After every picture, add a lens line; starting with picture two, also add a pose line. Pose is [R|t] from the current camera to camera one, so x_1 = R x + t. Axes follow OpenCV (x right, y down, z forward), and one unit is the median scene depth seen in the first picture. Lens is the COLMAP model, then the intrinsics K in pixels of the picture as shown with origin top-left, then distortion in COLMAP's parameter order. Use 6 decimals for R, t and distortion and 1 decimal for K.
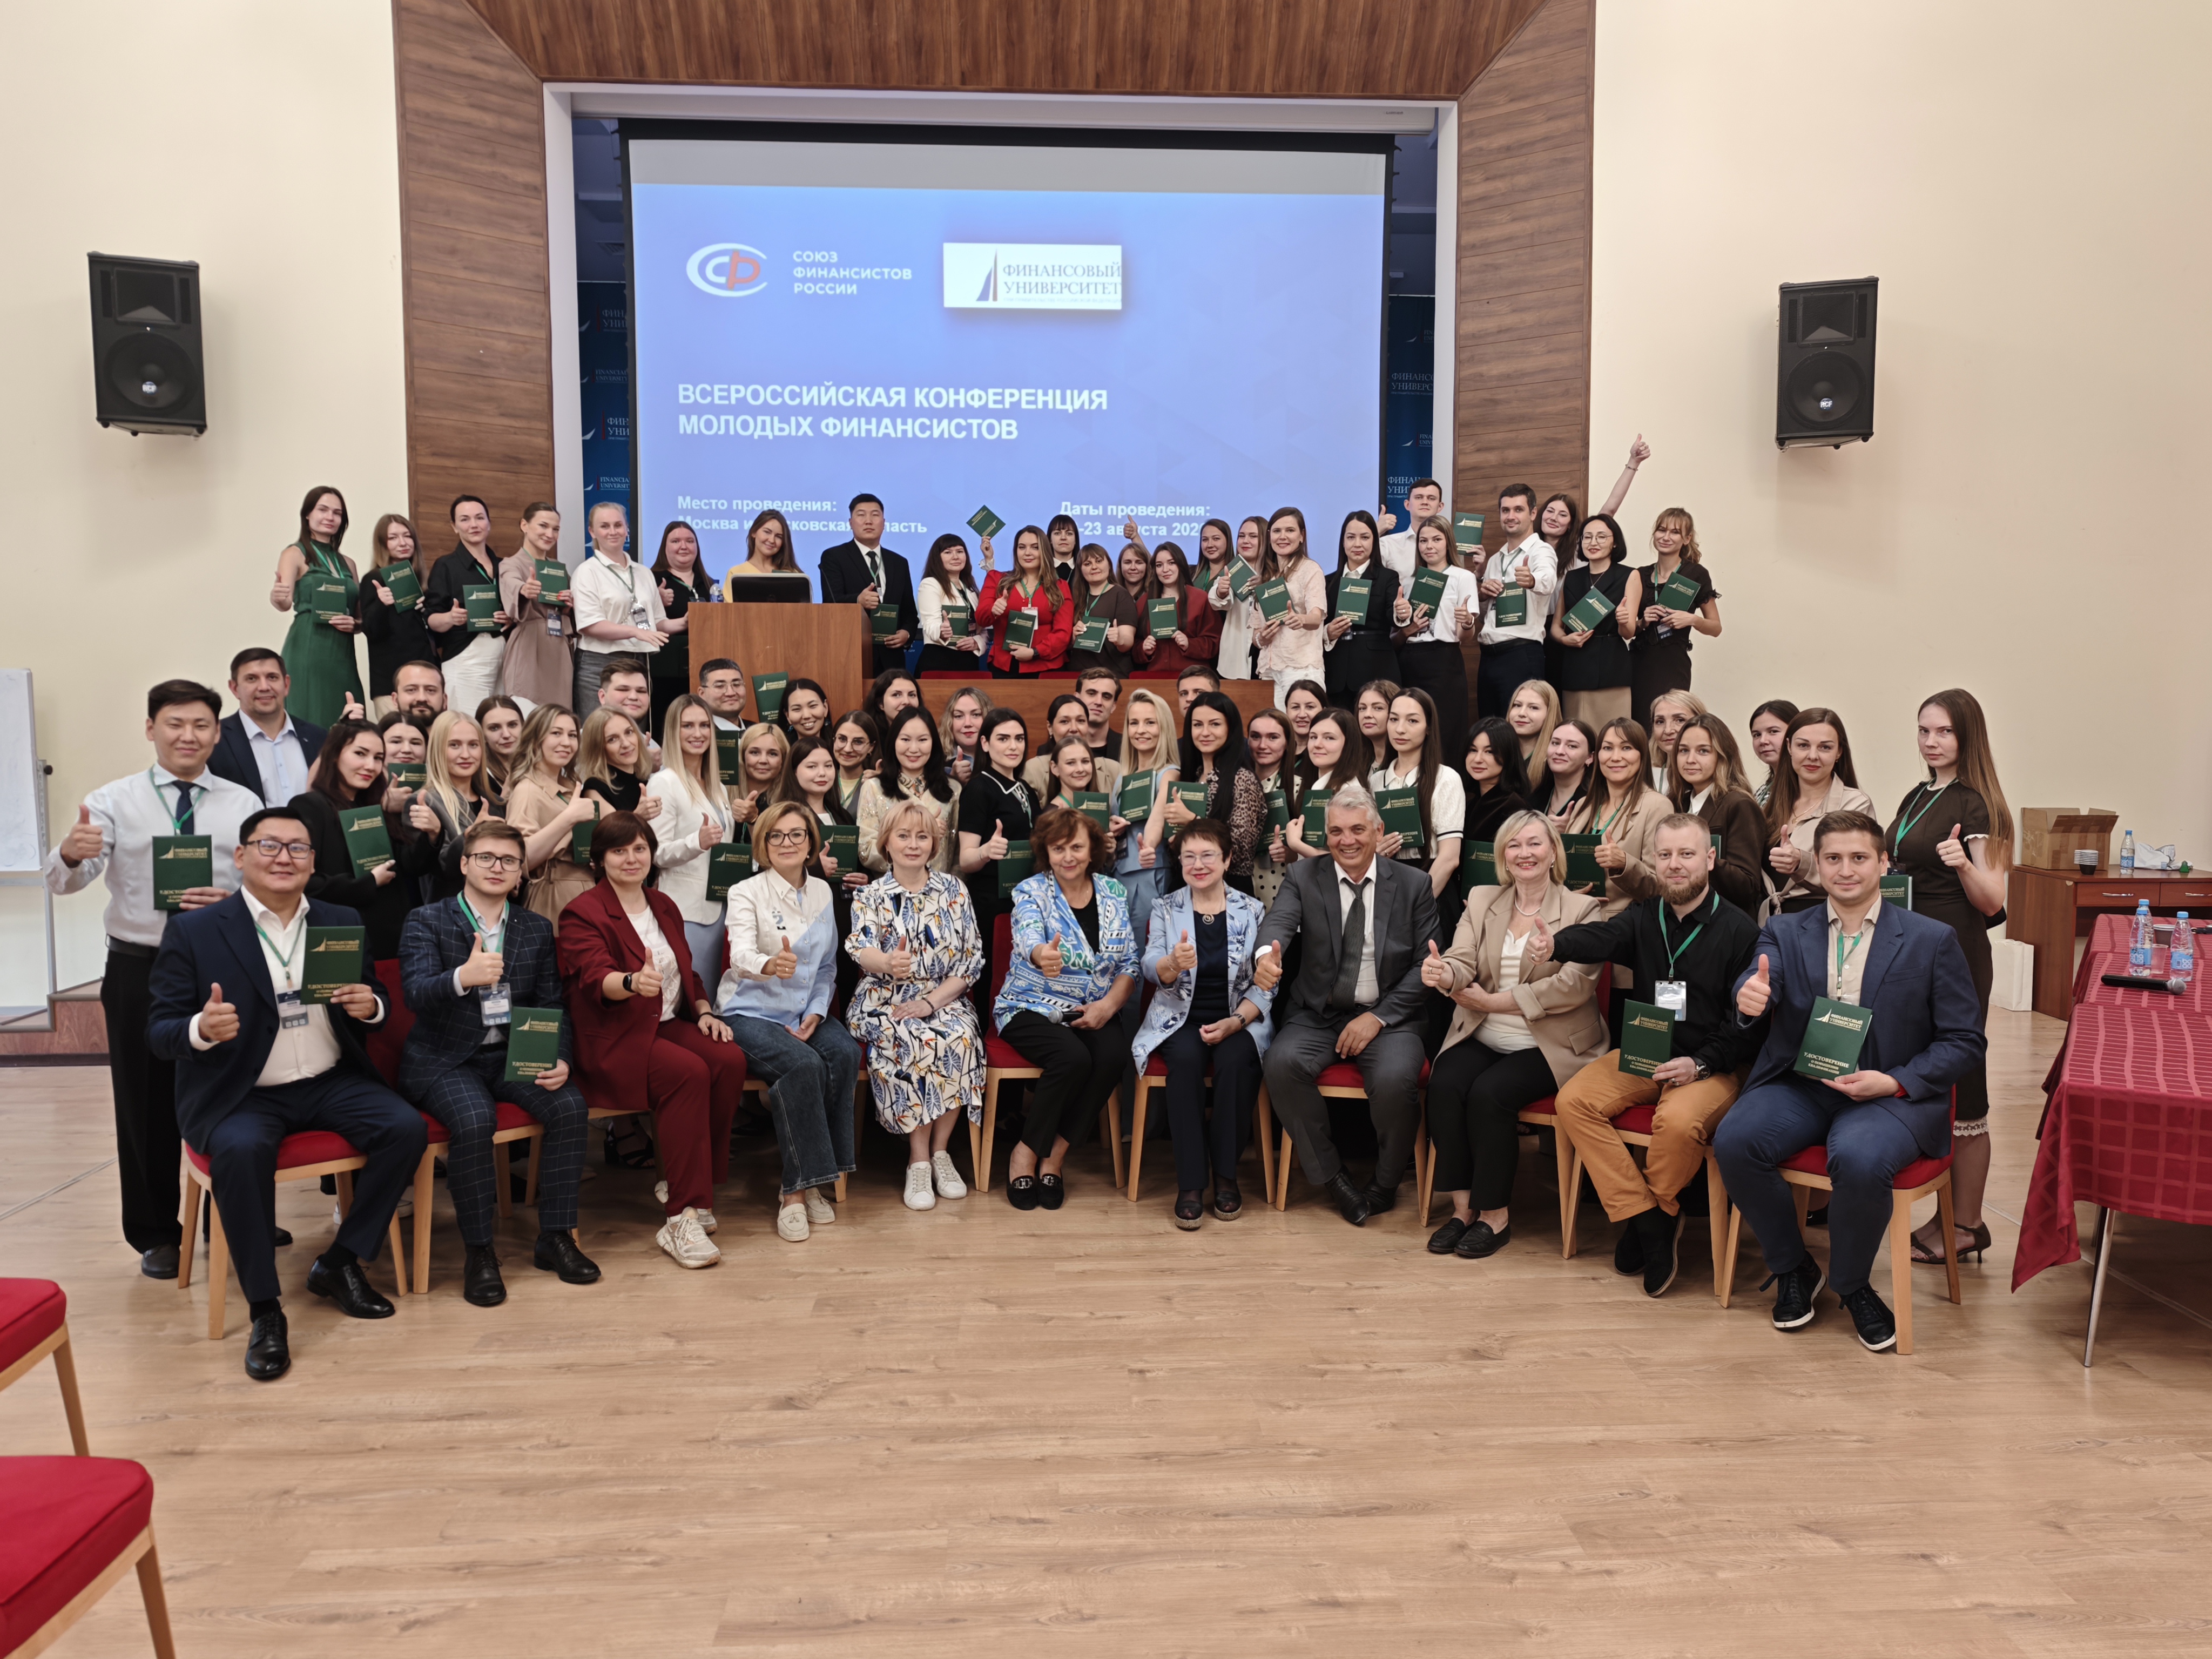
lens RADIAL K [[1595.1, 0, 1139.7], [0, 1595.1, 797.0], [0, 0, 1]] dist [0.066789, -0.072651]
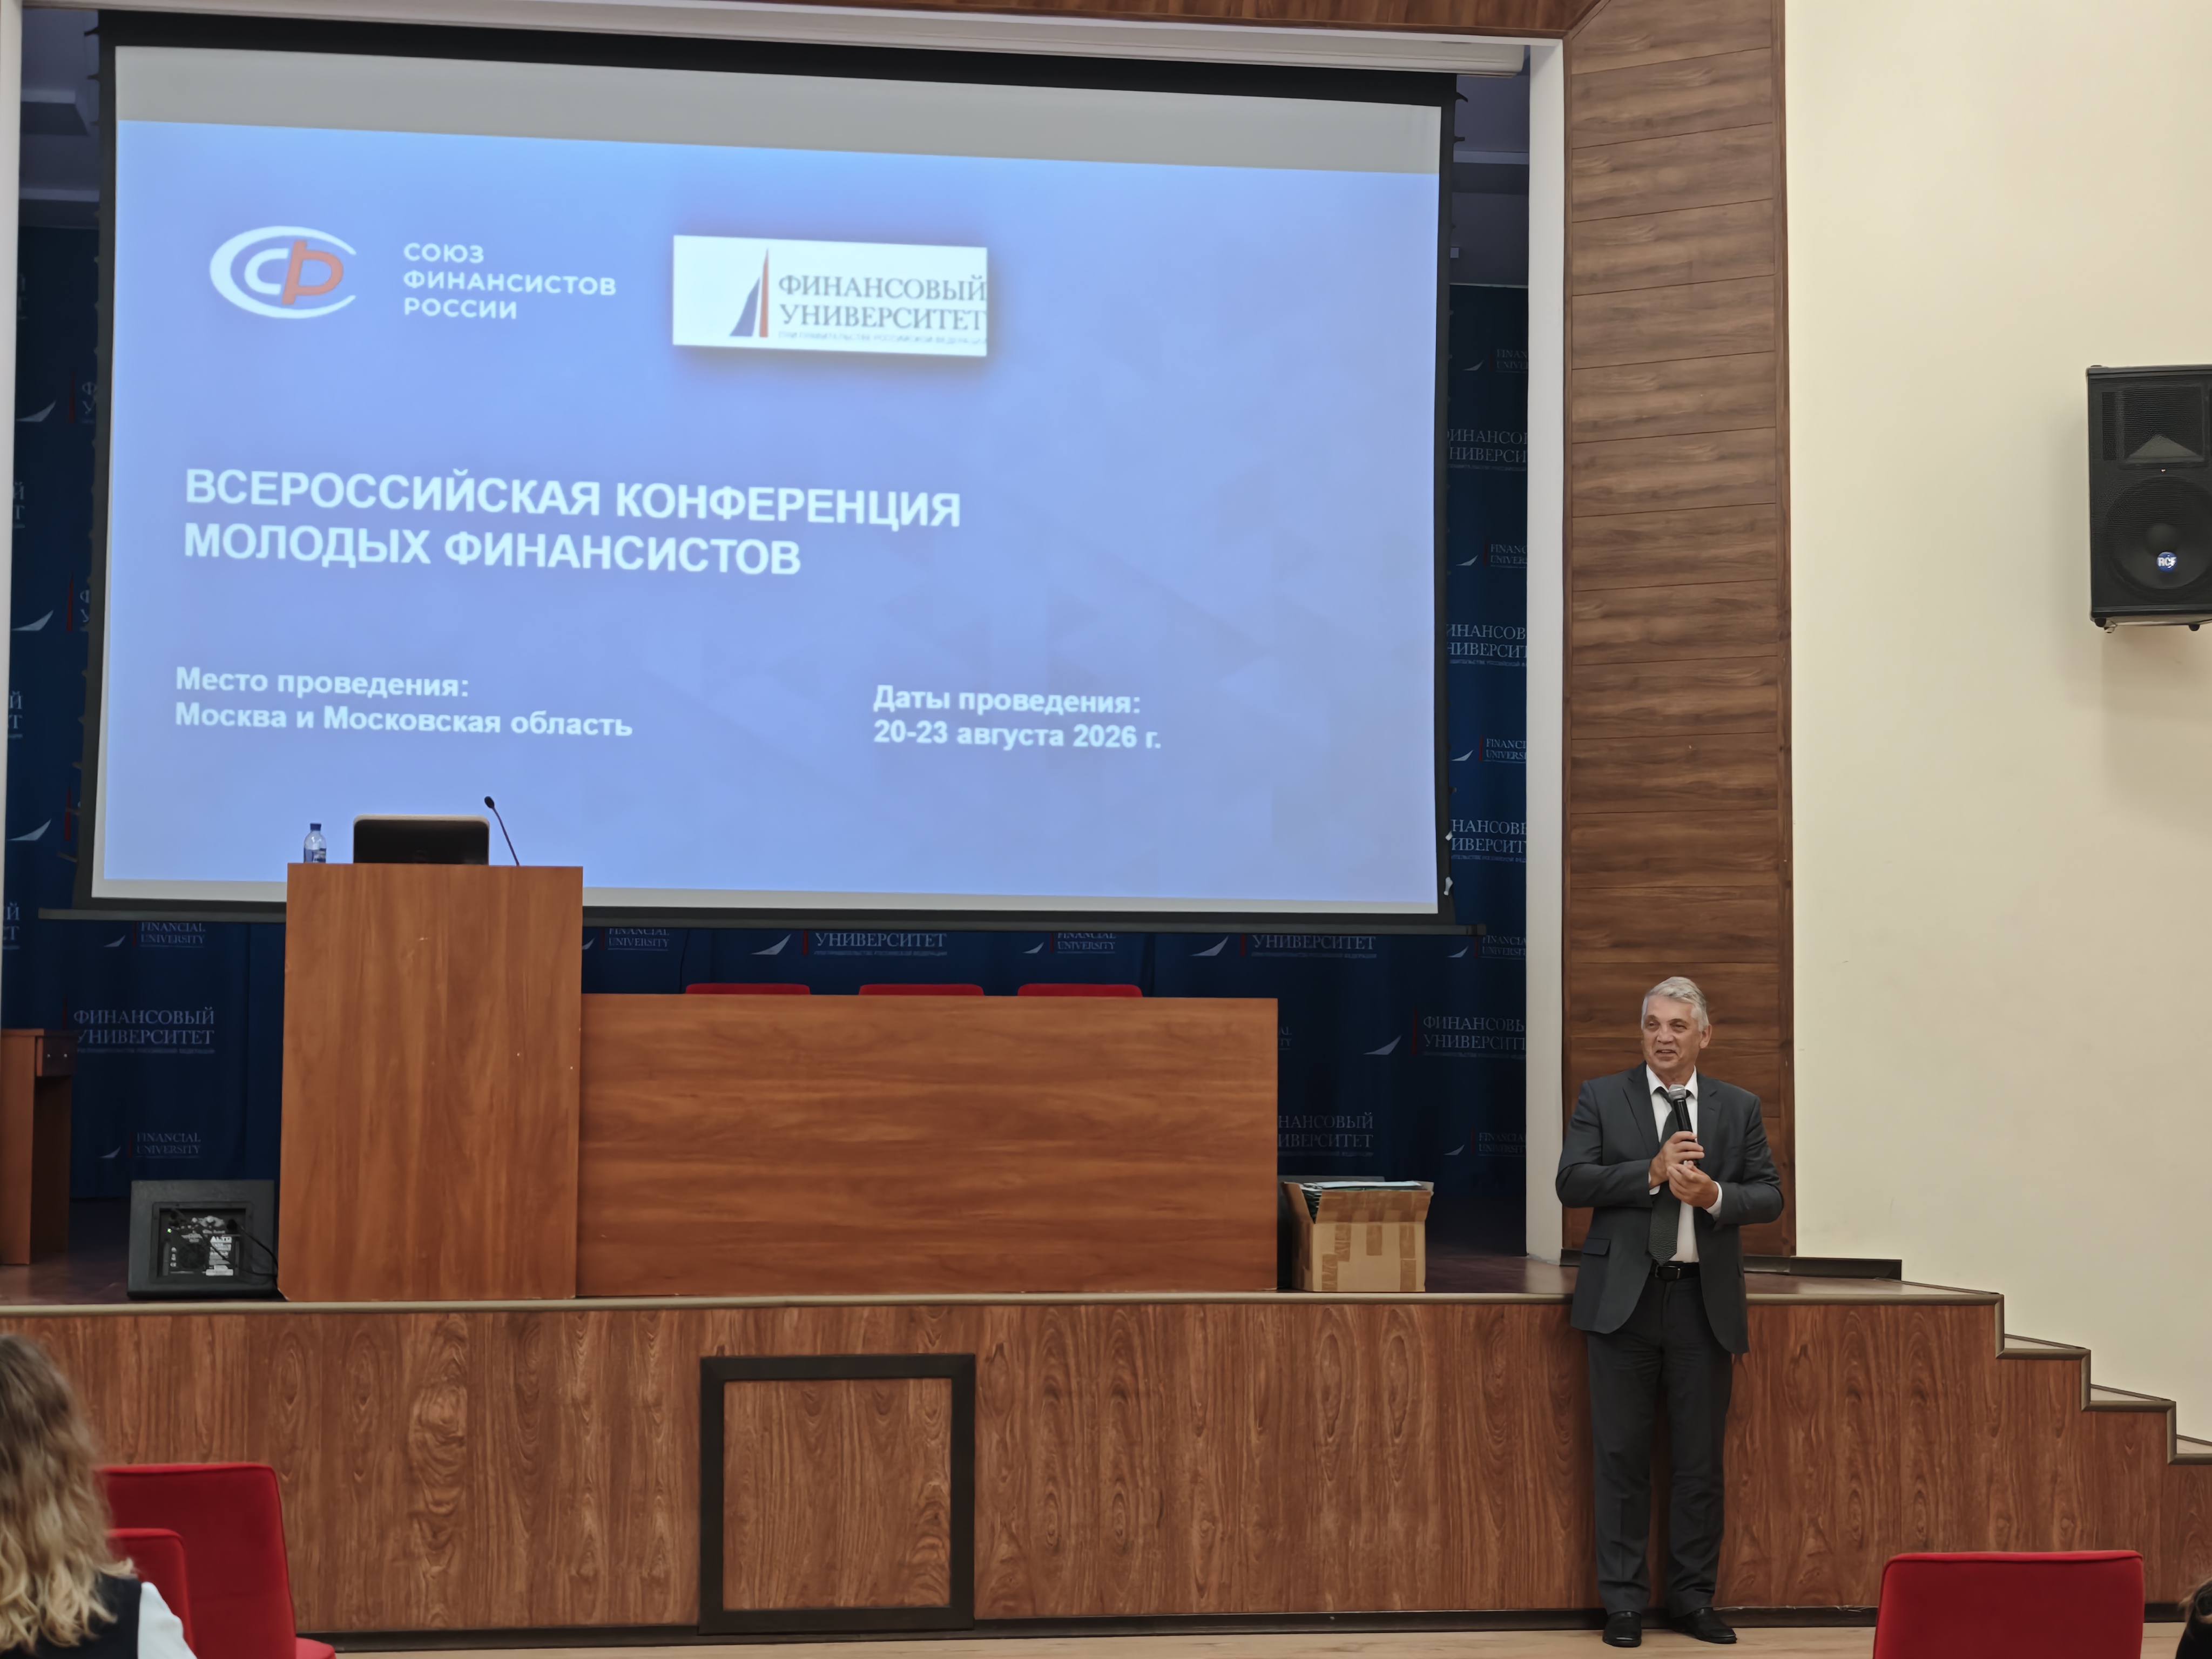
lens RADIAL K [[3749.1, 0, 1202.3], [0, 3749.1, 824.0], [0, 0, 1]] dist [0.253258, -1.156772]
pose [[0.994995, 0.011613, 0.099243, -0.066379], [0.001087, 0.991906, -0.126966, 0.031081], [-0.099915, 0.126439, 0.986930, -0.309266]]
